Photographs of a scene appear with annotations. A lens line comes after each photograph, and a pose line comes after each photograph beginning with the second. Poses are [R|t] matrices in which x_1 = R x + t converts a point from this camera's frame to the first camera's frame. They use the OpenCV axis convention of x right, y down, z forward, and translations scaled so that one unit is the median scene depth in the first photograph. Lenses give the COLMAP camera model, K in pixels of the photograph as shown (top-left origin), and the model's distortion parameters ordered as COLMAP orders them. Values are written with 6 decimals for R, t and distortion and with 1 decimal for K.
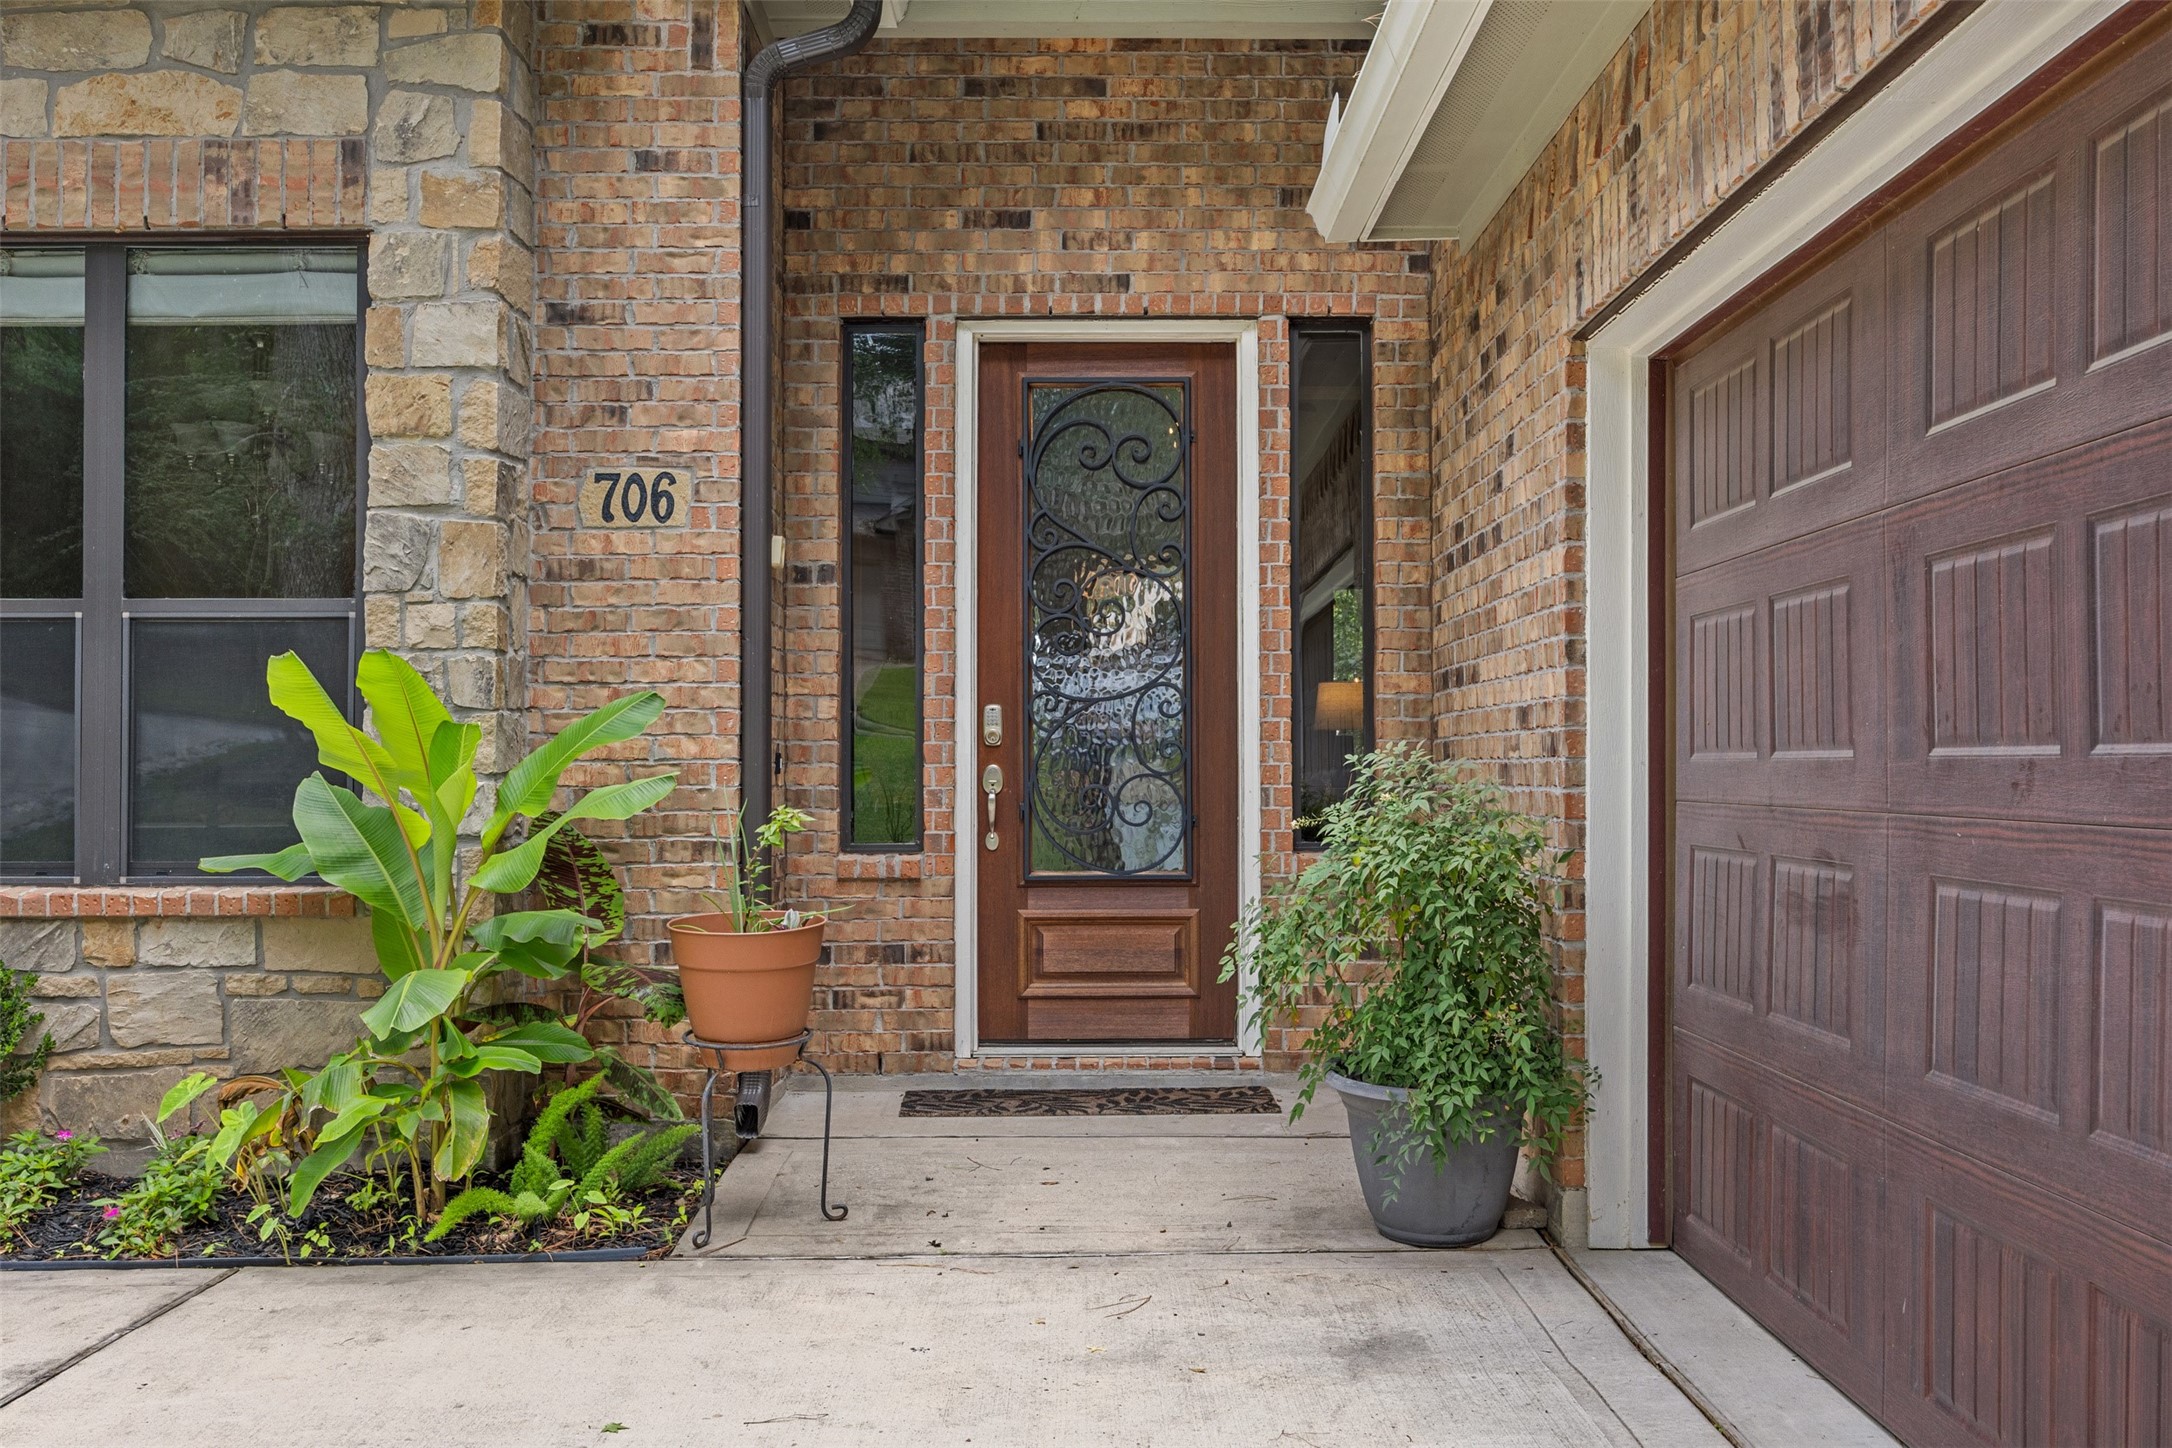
lens RADIAL K [[2162.4, 0, 1127.9], [0, 2162.4, 736.4], [0, 0, 1]] dist [0.006575, 0.002240]
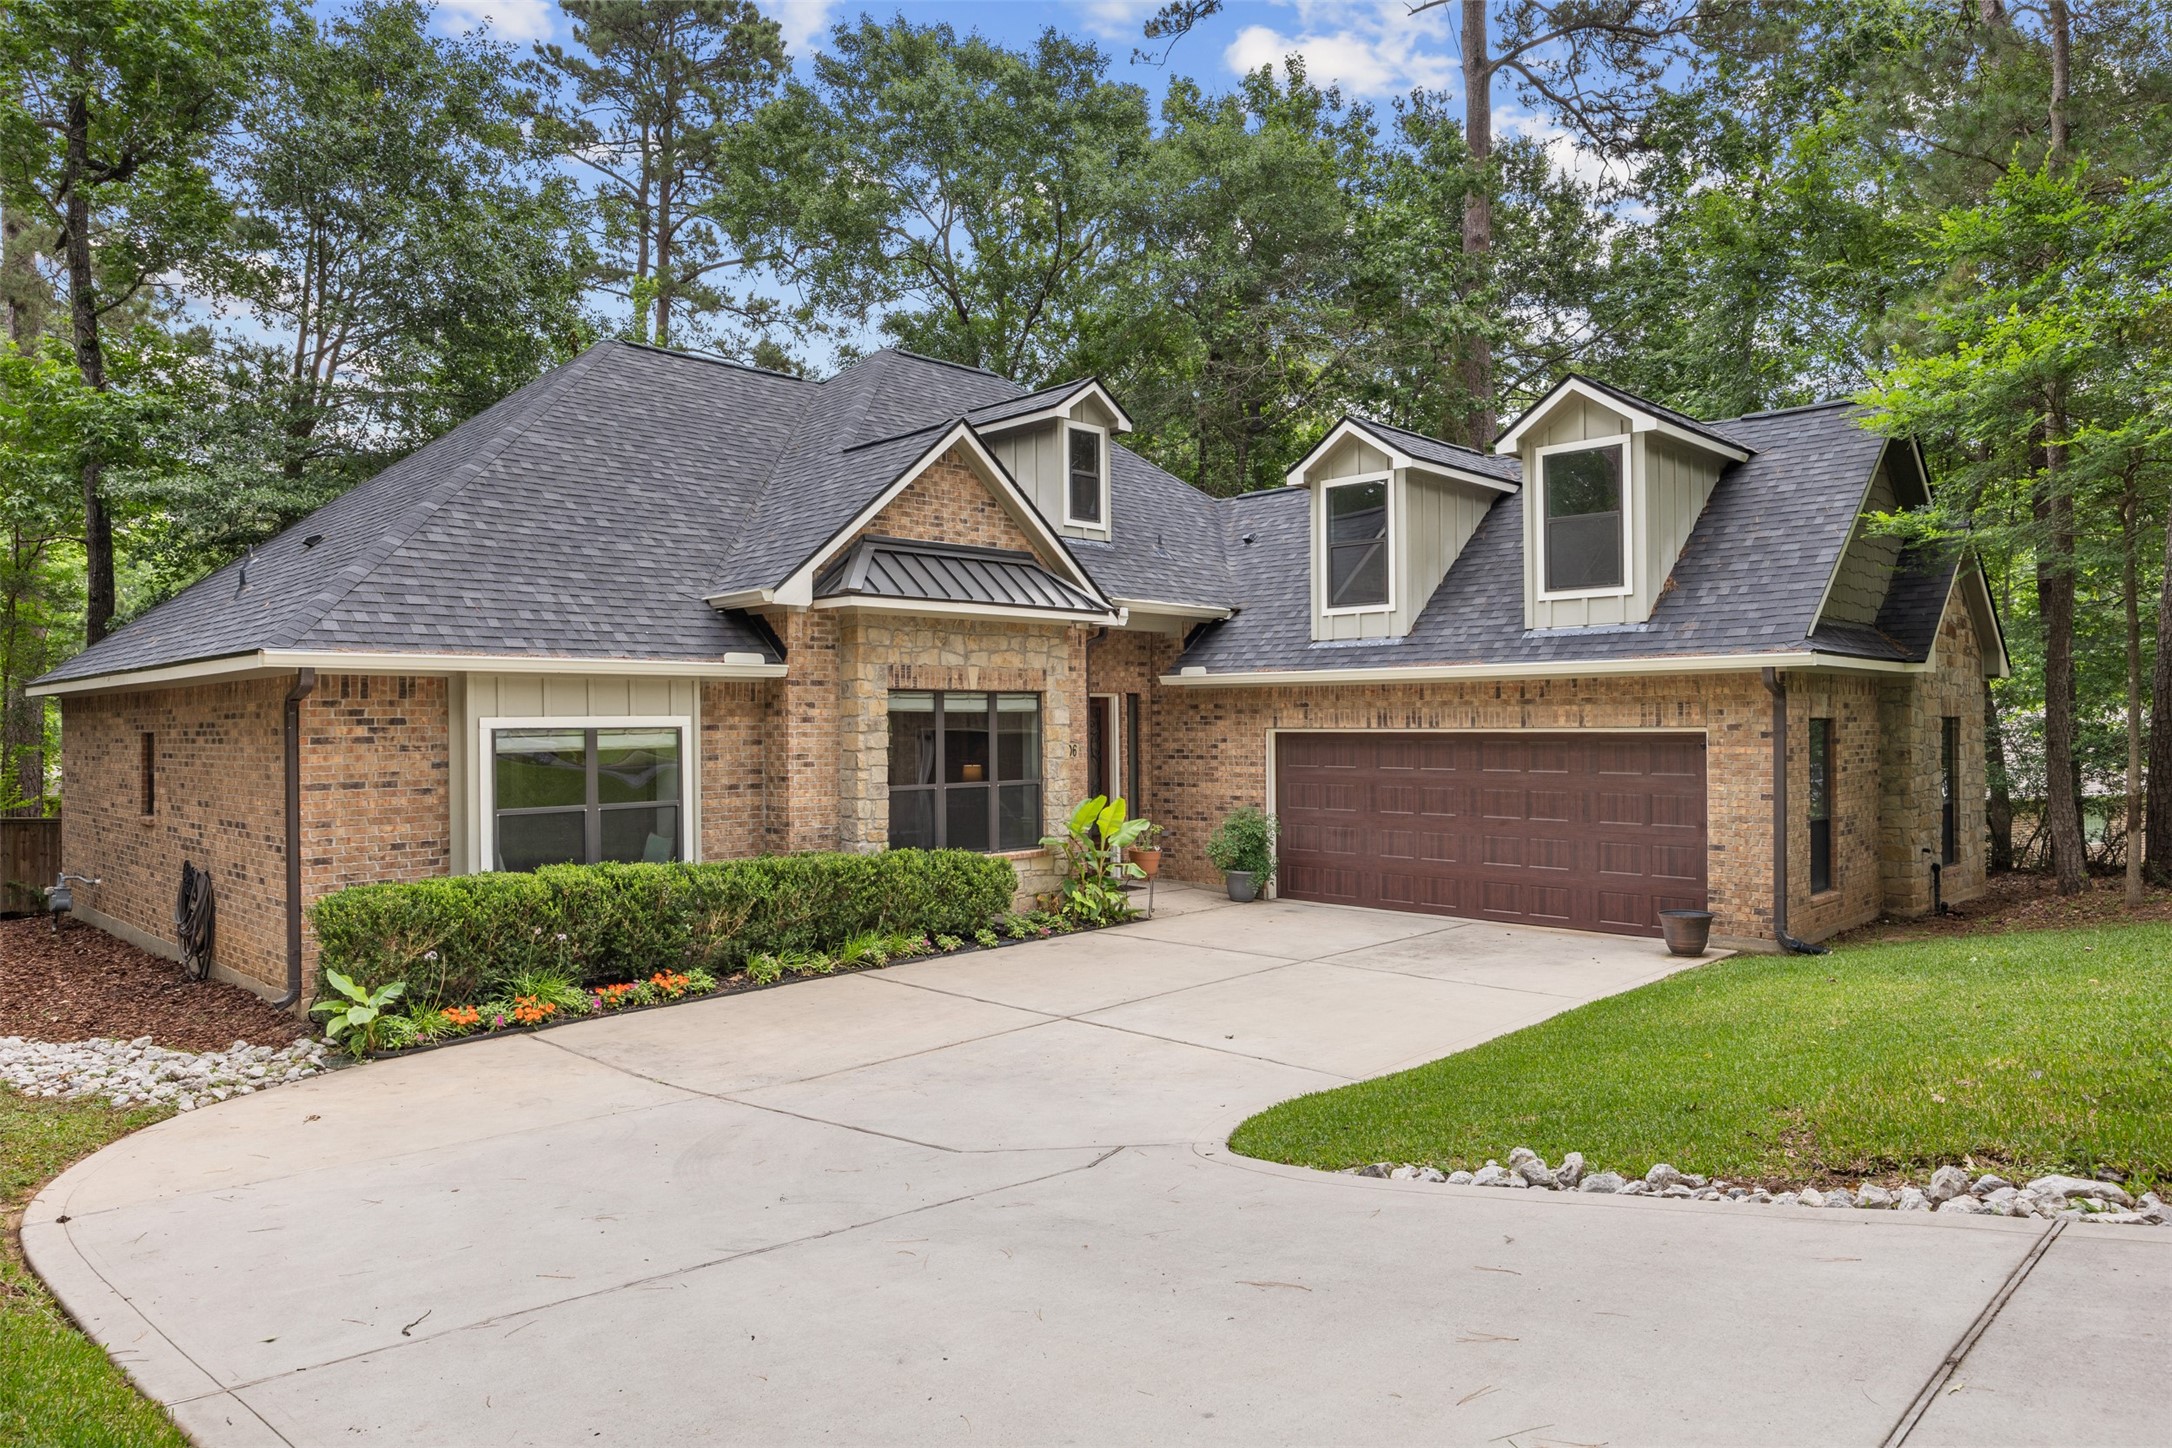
lens RADIAL K [[1400.9, 0, 1086.0], [0, 1400.9, 724.0], [0, 0, 1]] dist [0.000800, 0.000076]
pose [[0.707298, -0.006210, 0.706888, -2.204300], [-0.002273, 0.999936, 0.011058, -0.200645], [-0.706912, -0.009428, 0.707239, -0.961189]]
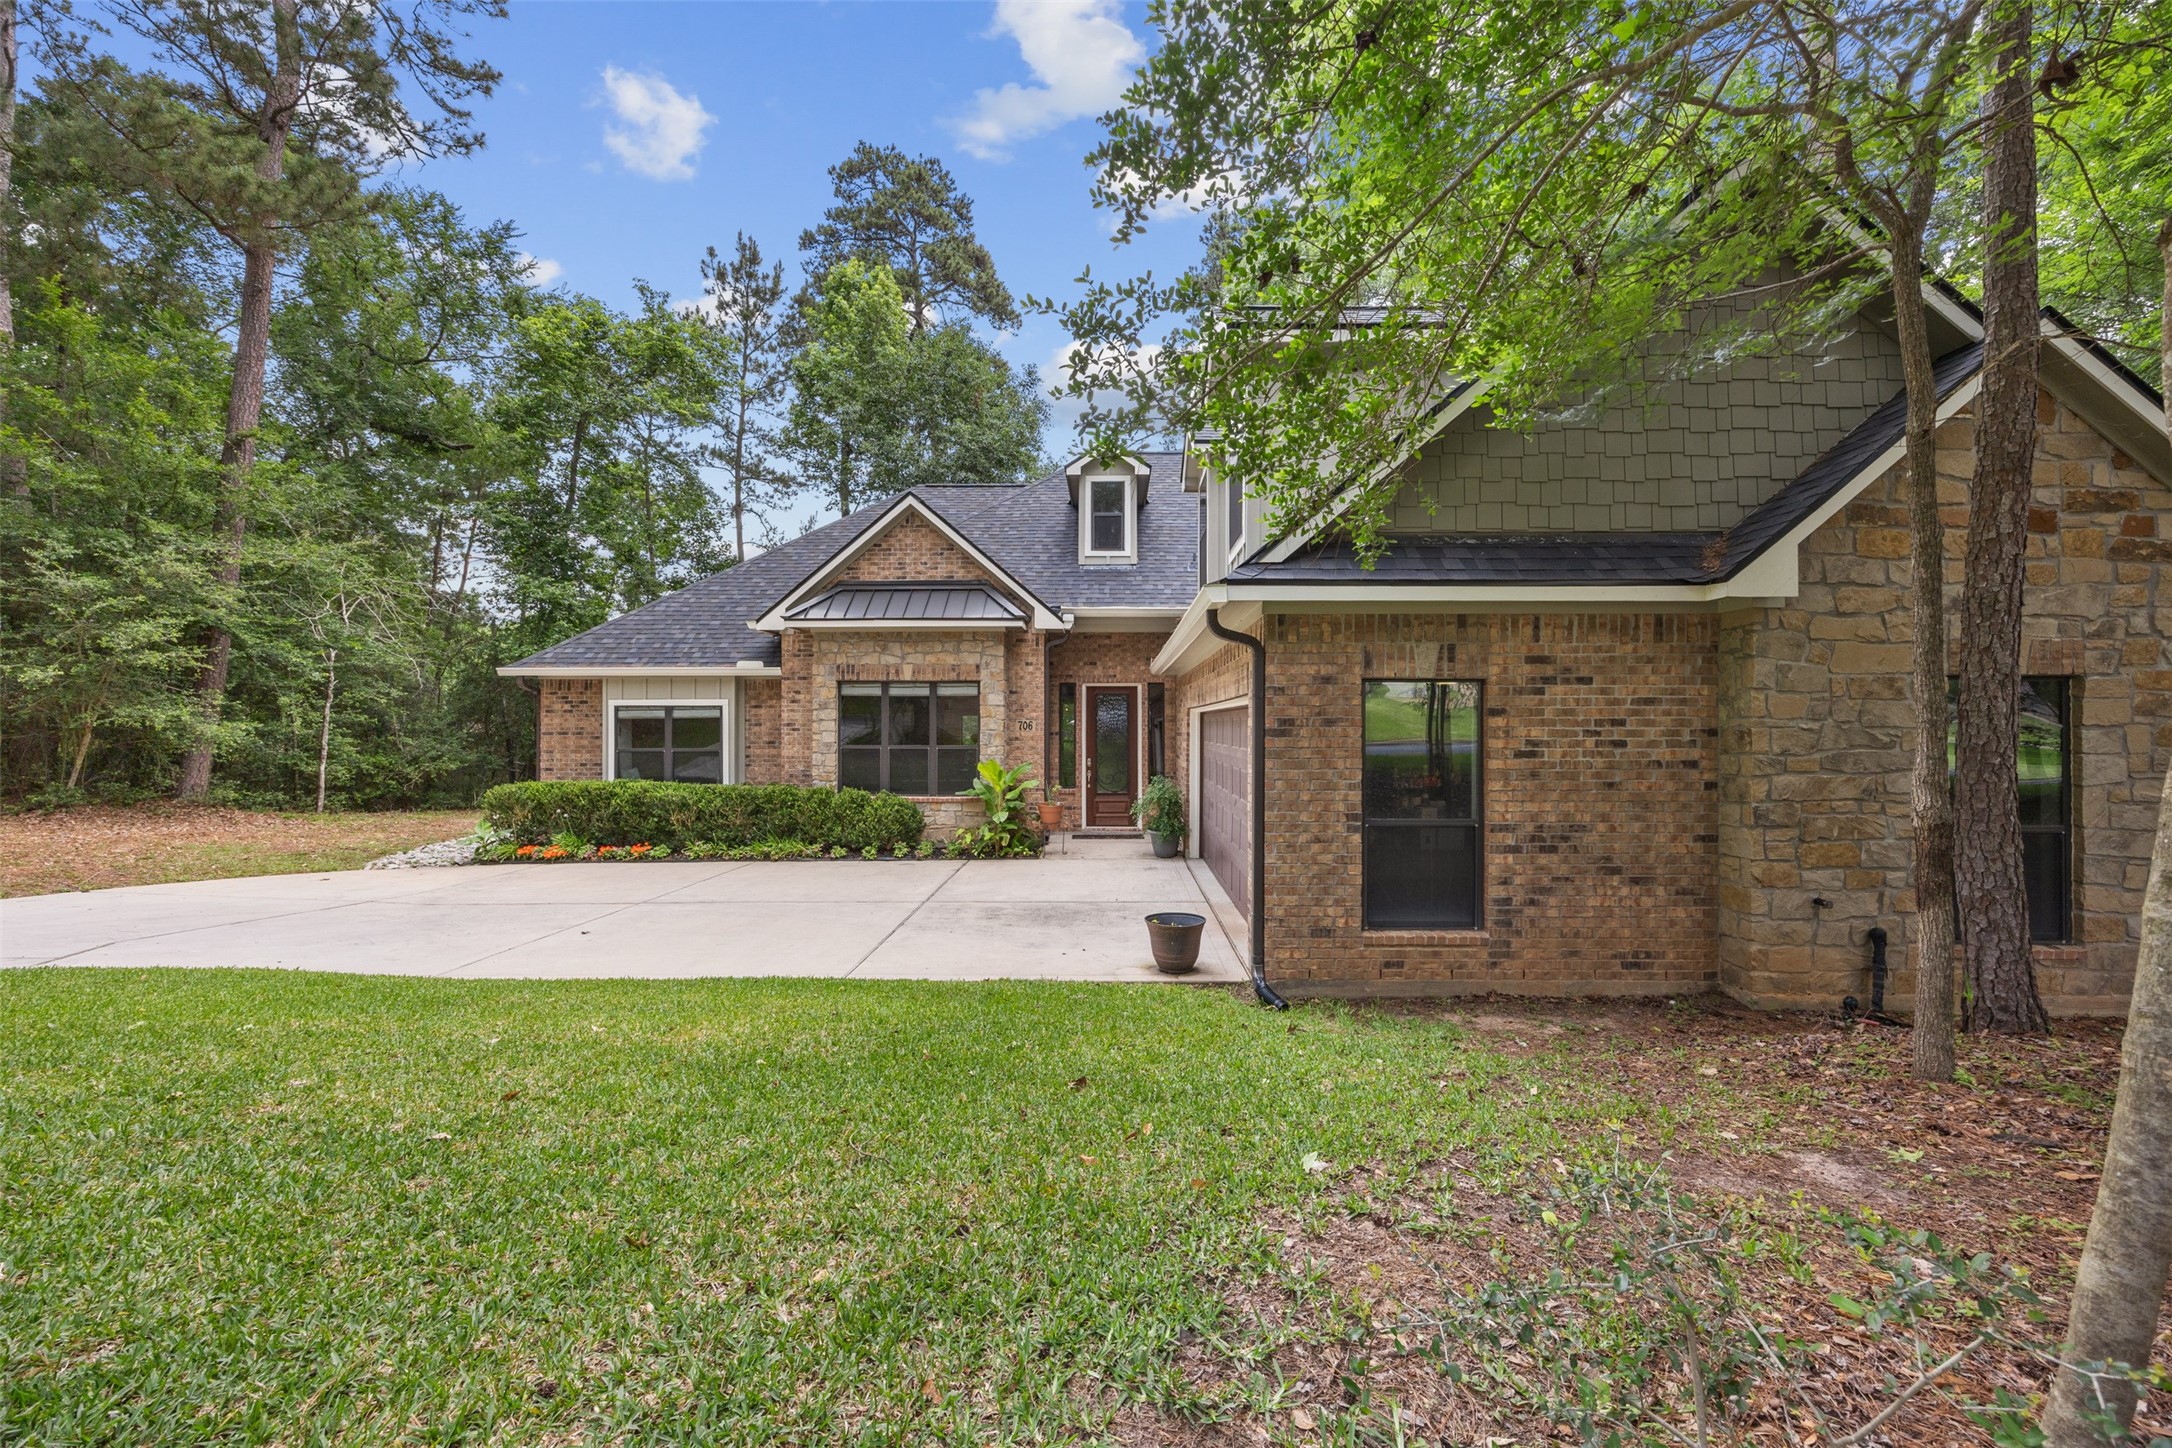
lens RADIAL K [[830.5, 0, 1094.9], [0, 830.5, 727.8], [0, 0, 1]] dist [-0.002784, -0.000456]
pose [[0.999228, 0.000272, -0.039277, 0.033138], [0.000380, 0.999862, 0.016583, -0.146392], [0.039276, -0.016585, 0.999091, -1.156130]]
